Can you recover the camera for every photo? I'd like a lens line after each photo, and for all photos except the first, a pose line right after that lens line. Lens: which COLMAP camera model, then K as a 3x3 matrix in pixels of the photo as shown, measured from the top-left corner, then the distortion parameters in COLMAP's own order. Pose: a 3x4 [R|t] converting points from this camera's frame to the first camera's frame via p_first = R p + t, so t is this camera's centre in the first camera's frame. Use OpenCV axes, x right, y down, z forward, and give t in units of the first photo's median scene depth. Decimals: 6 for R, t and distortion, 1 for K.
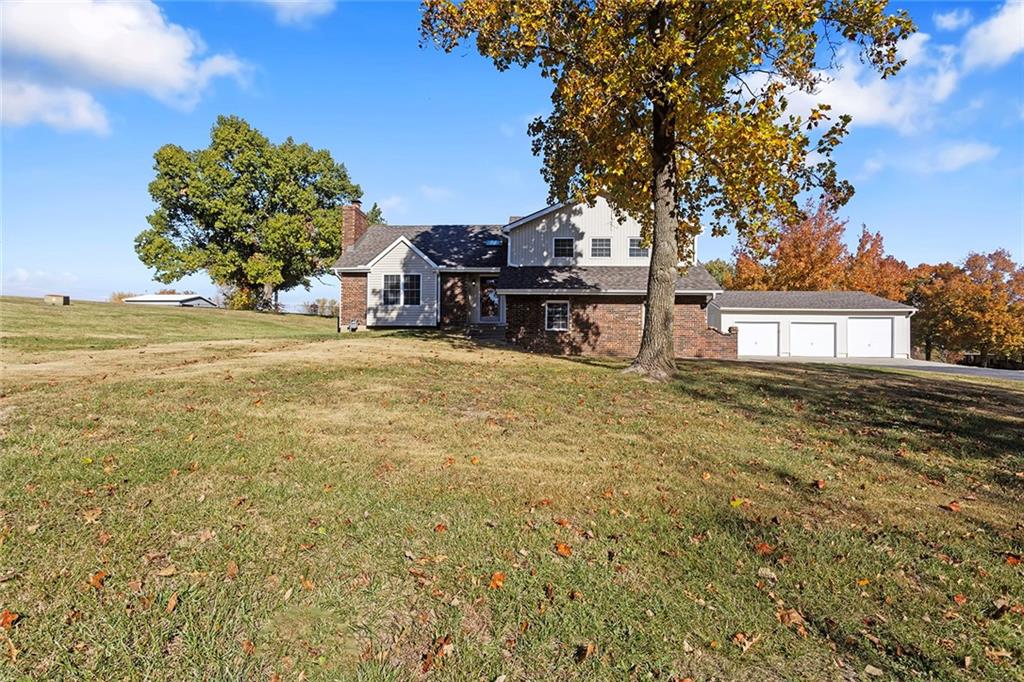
lens RADIAL K [[500.1, 0, 510.2], [0, 500.1, 341.0], [0, 0, 1]] dist [0.016098, -0.000489]
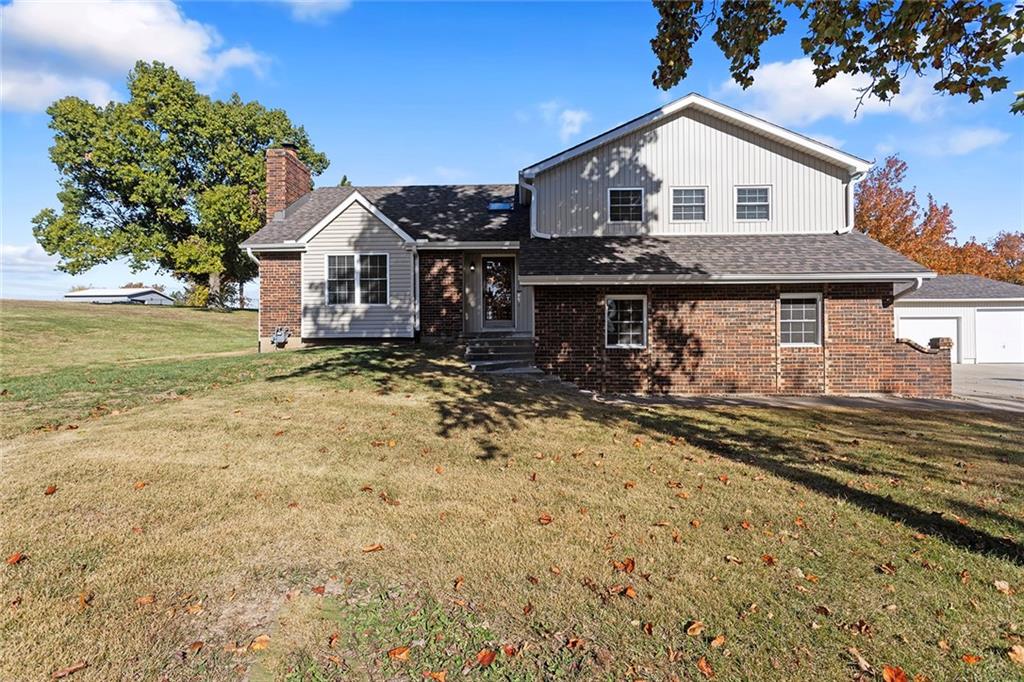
lens RADIAL K [[500.1, 0, 519.4], [0, 500.1, 336.4], [0, 0, 1]] dist [0.016098, -0.000489]
pose [[0.999102, -0.016229, 0.039139, -0.040619], [0.015716, 0.999787, 0.013363, -0.036367], [-0.039348, -0.012736, 0.999144, 0.364613]]
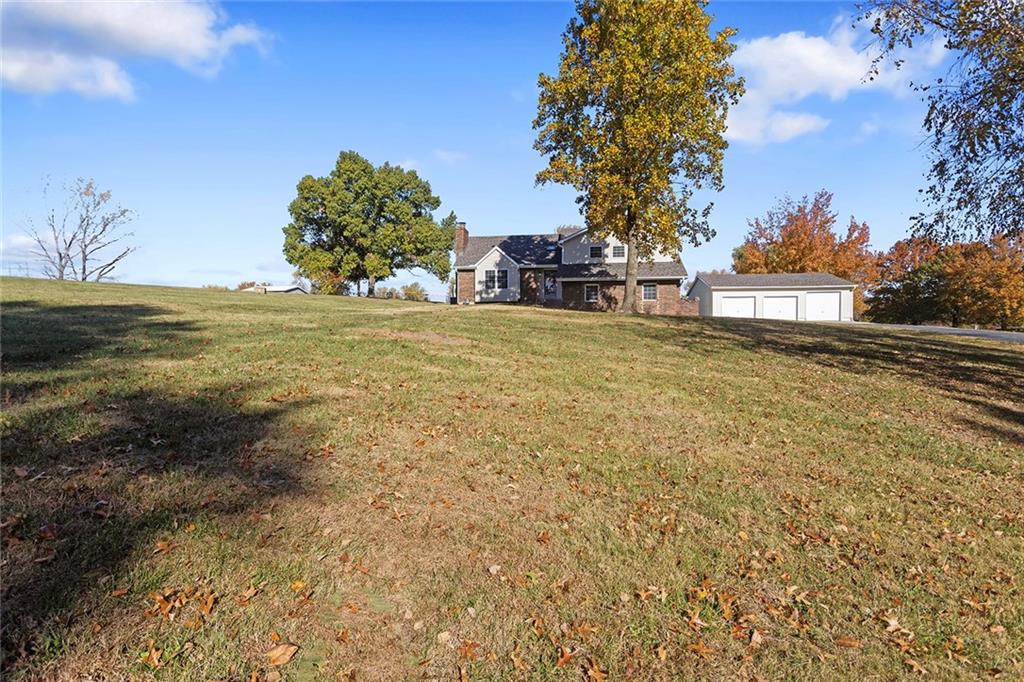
lens RADIAL K [[500.1, 0, 510.4], [0, 500.1, 351.1], [0, 0, 1]] dist [0.016098, -0.000489]
pose [[0.995980, -0.008470, -0.089171, -0.028812], [0.012624, 0.998856, 0.046119, 0.054340], [0.088678, -0.047060, 0.994948, -0.612521]]
